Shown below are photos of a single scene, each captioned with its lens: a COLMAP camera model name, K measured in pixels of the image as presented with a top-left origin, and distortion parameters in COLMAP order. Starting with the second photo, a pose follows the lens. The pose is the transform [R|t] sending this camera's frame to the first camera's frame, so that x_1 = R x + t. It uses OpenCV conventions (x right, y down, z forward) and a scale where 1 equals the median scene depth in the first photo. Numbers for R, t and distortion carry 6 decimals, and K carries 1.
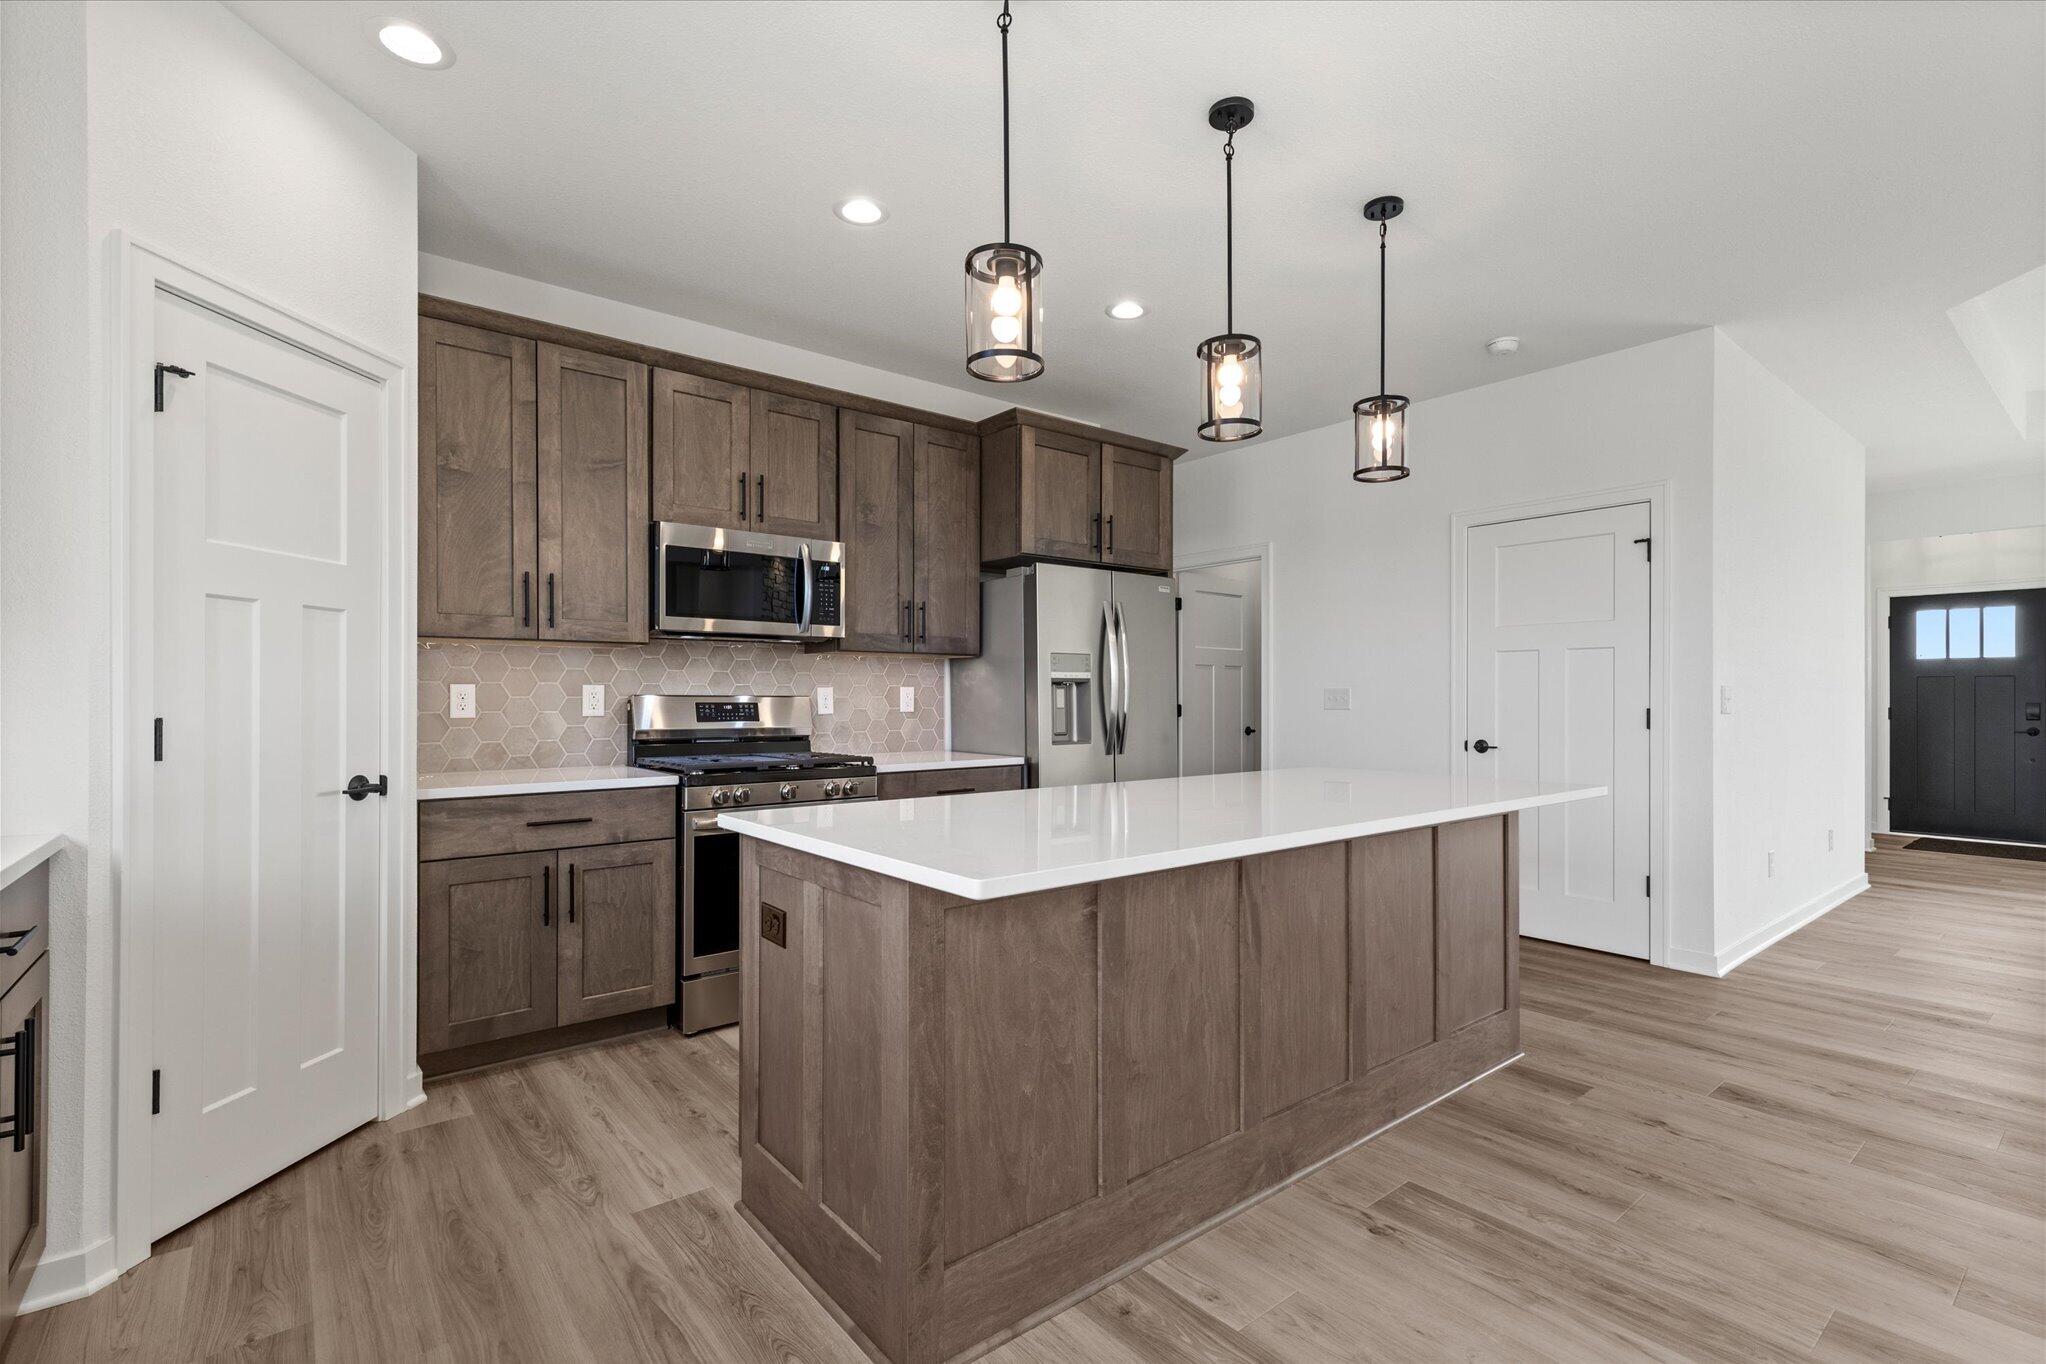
lens RADIAL K [[928.9, 0, 1031.1], [0, 928.9, 694.8], [0, 0, 1]] dist [0.010504, -0.002106]
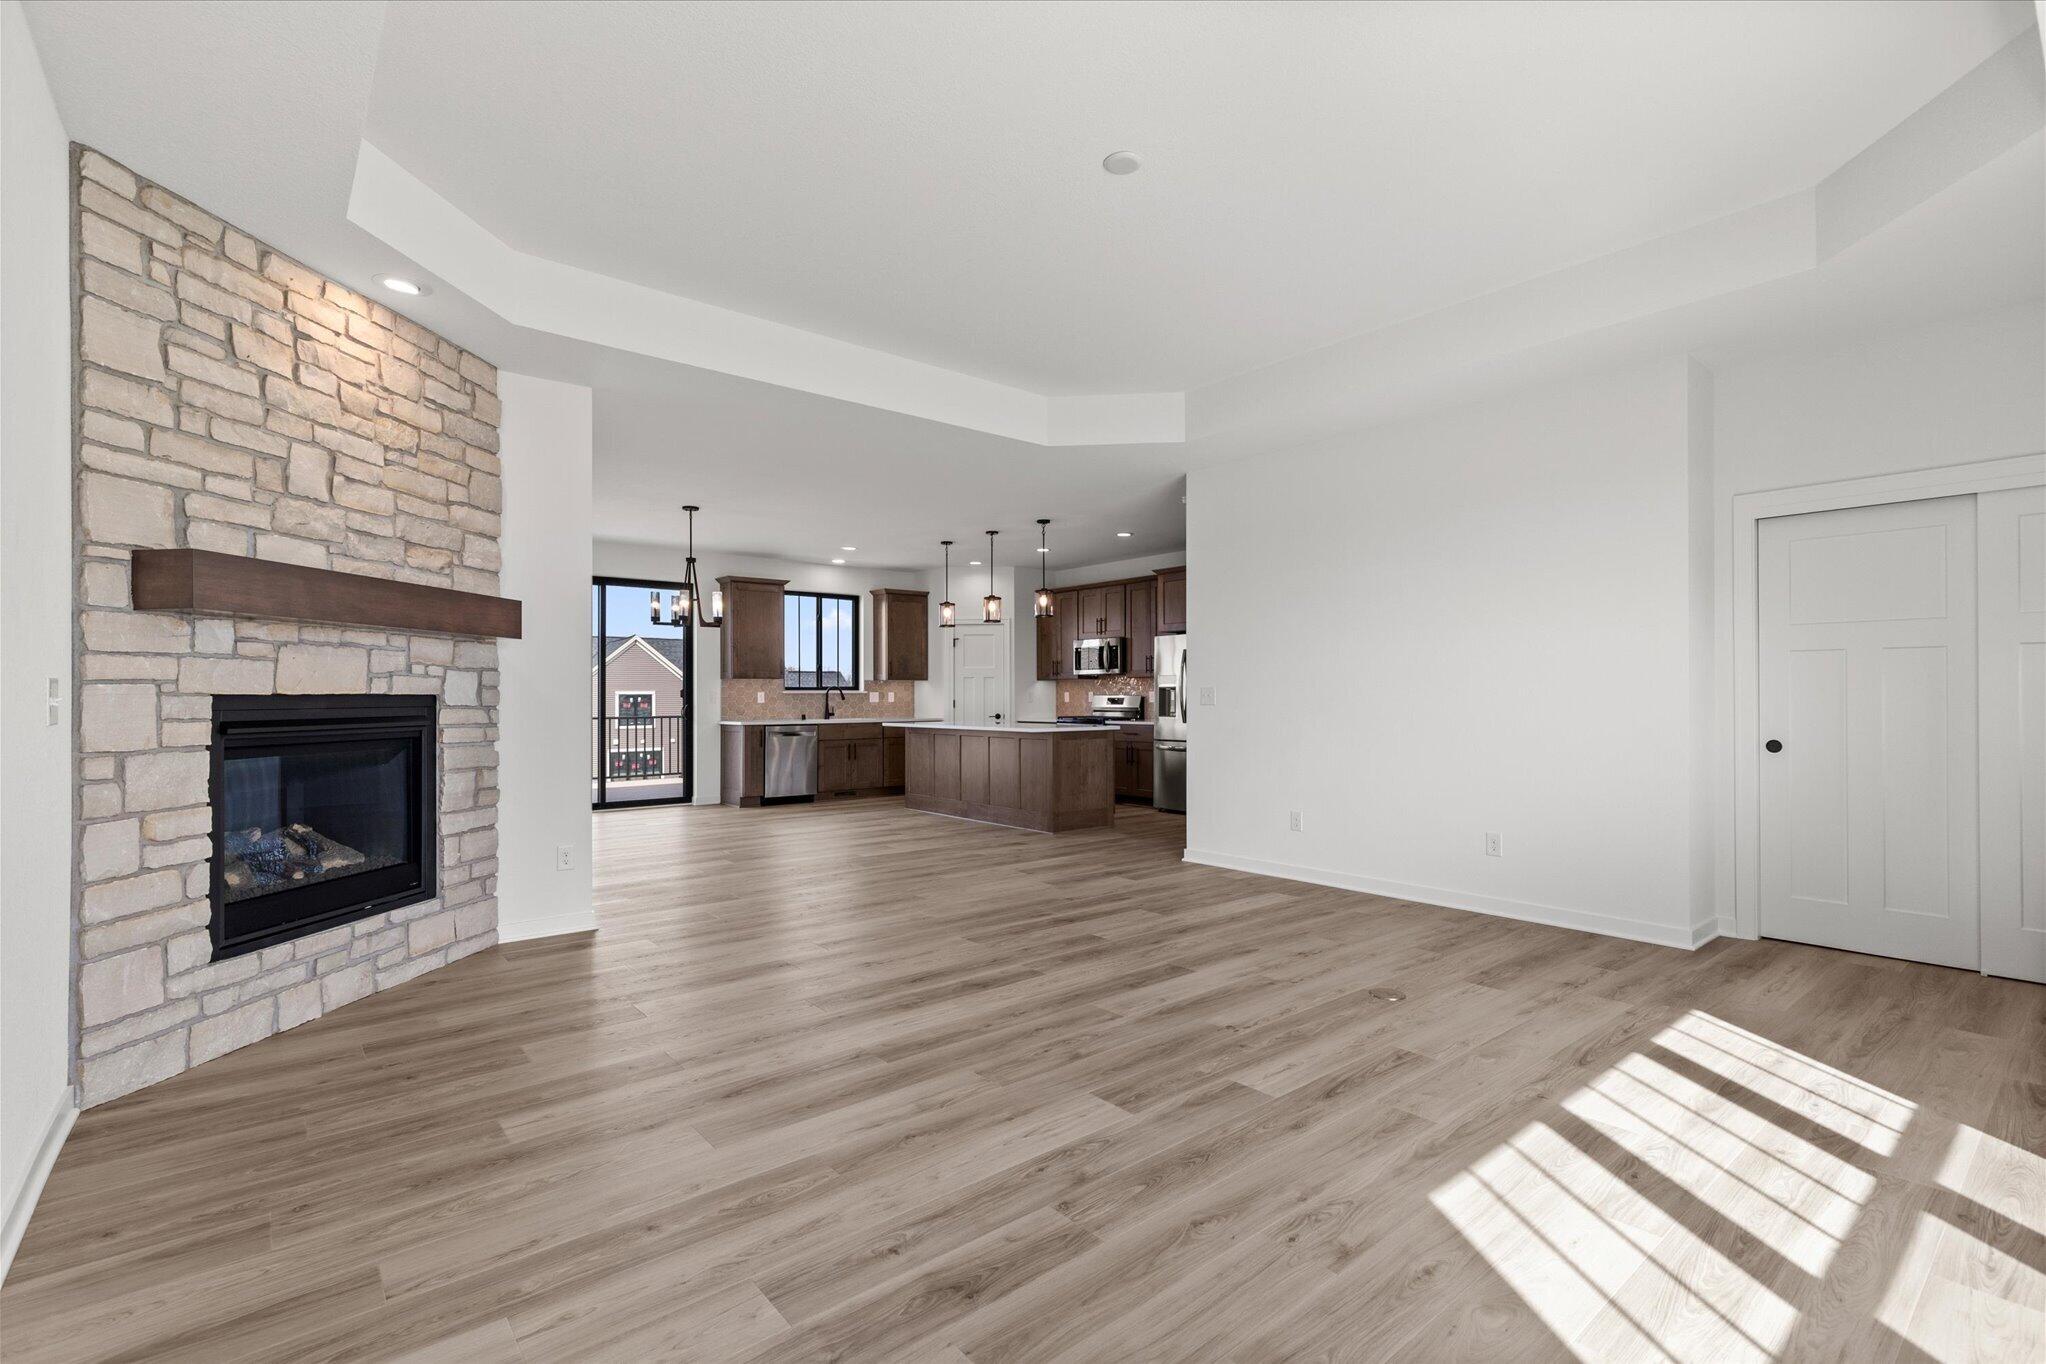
lens RADIAL K [[928.9, 0, 1027.9], [0, 928.9, 692.0], [0, 0, 1]] dist [0.010504, -0.002106]
pose [[0.011903, -0.004452, -0.999919, 2.603891], [0.006148, 0.999972, -0.004379, 0.001873], [0.999910, -0.006095, 0.011930, 0.754360]]
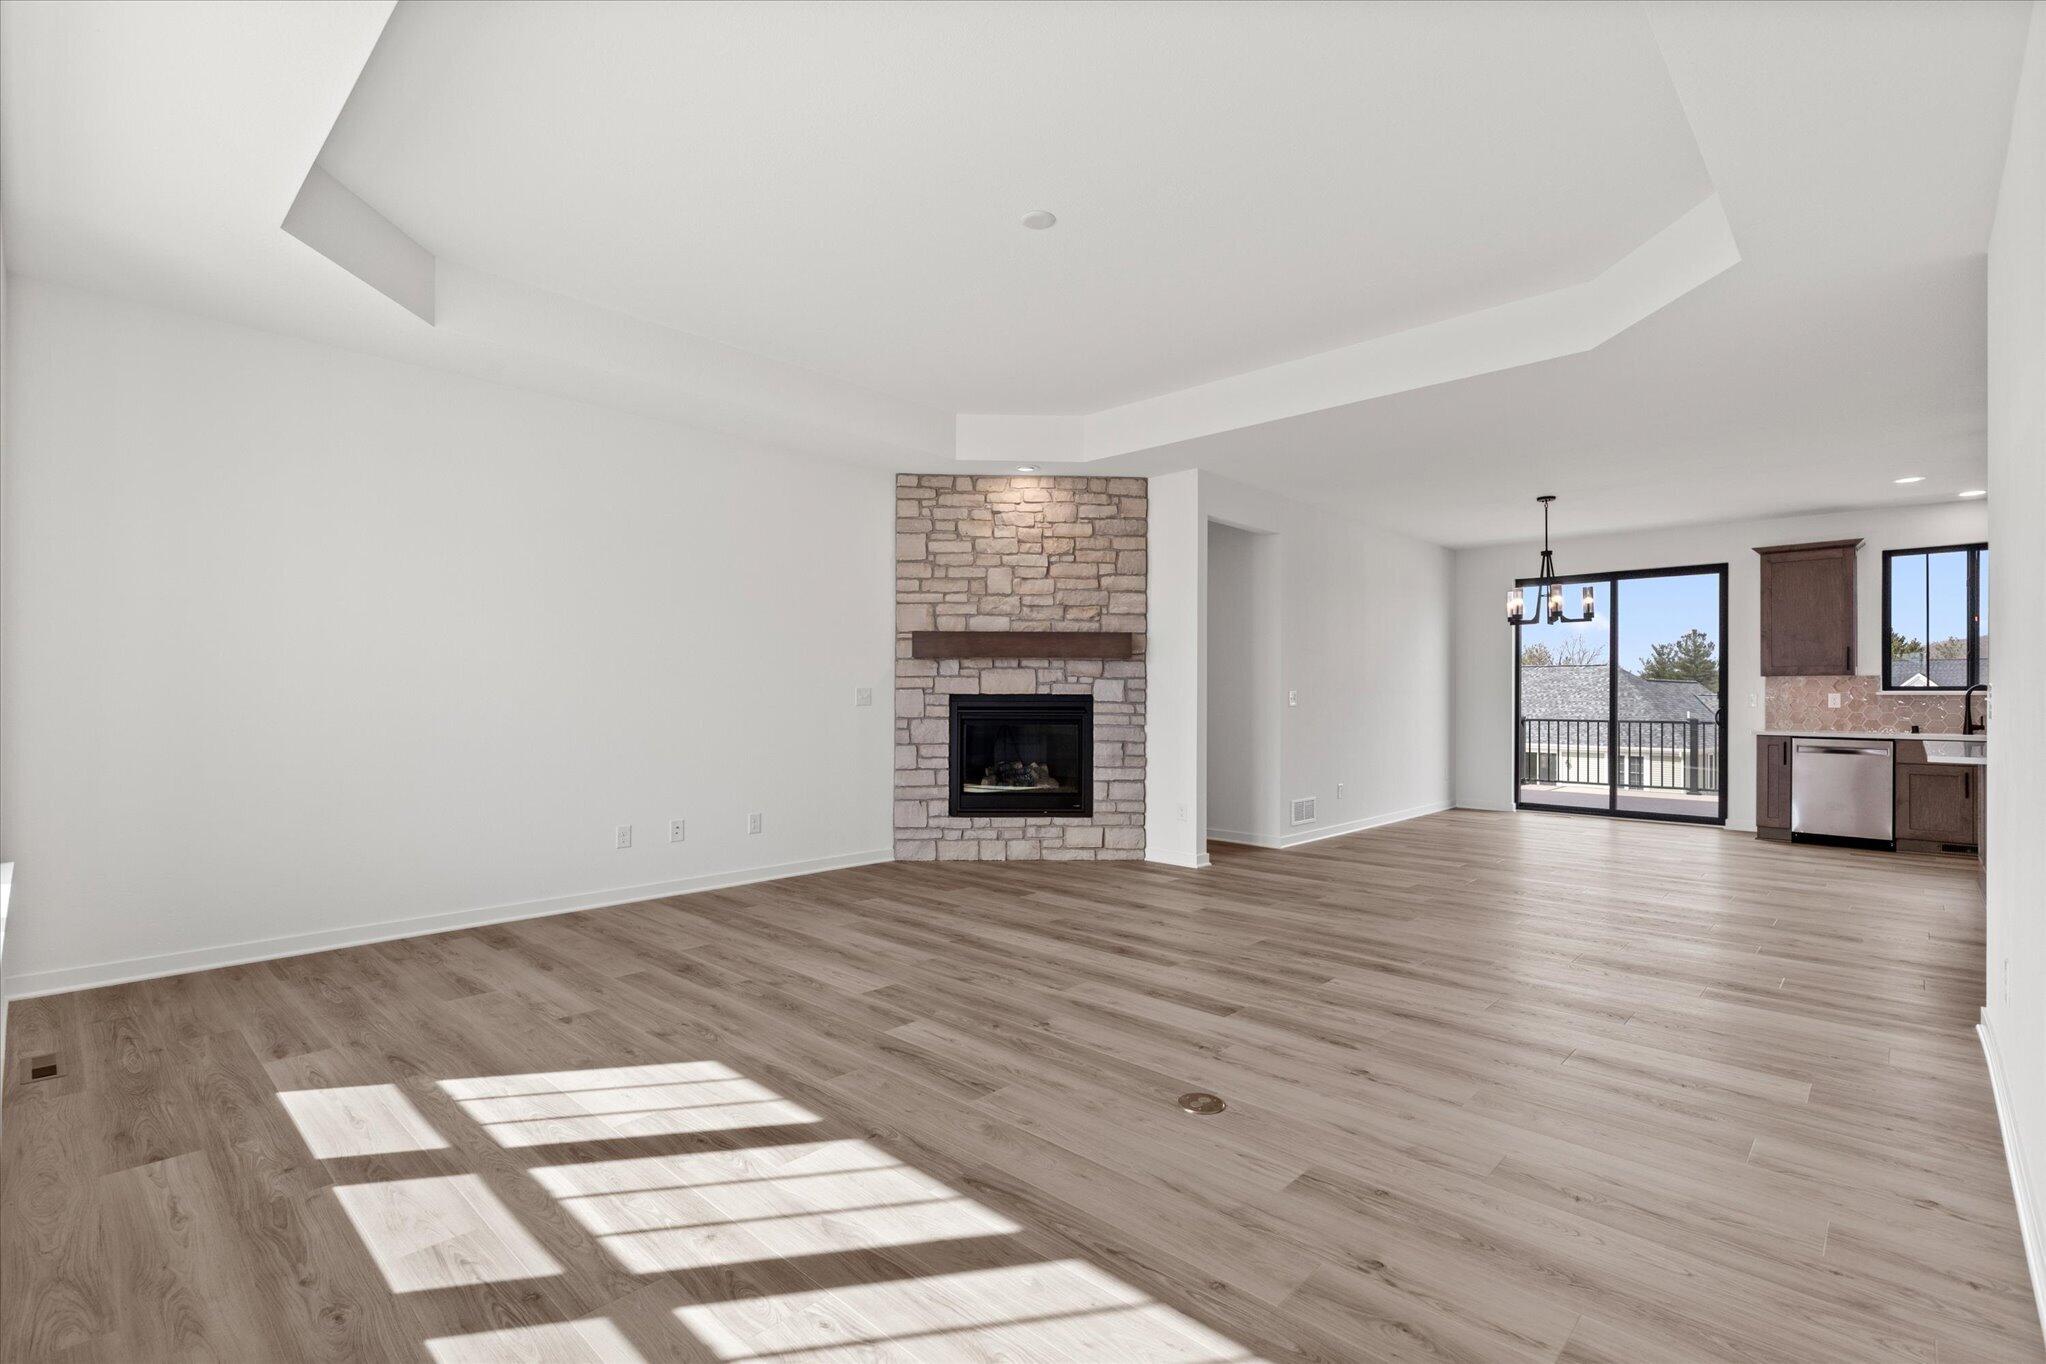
lens RADIAL K [[928.9, 0, 1030.7], [0, 928.9, 690.0], [0, 0, 1]] dist [0.010504, -0.002106]
pose [[-0.991067, -0.005065, -0.133268, 1.839693], [-0.003795, 0.999945, -0.009782, 0.005442], [0.133310, -0.009189, -0.991032, 1.864929]]
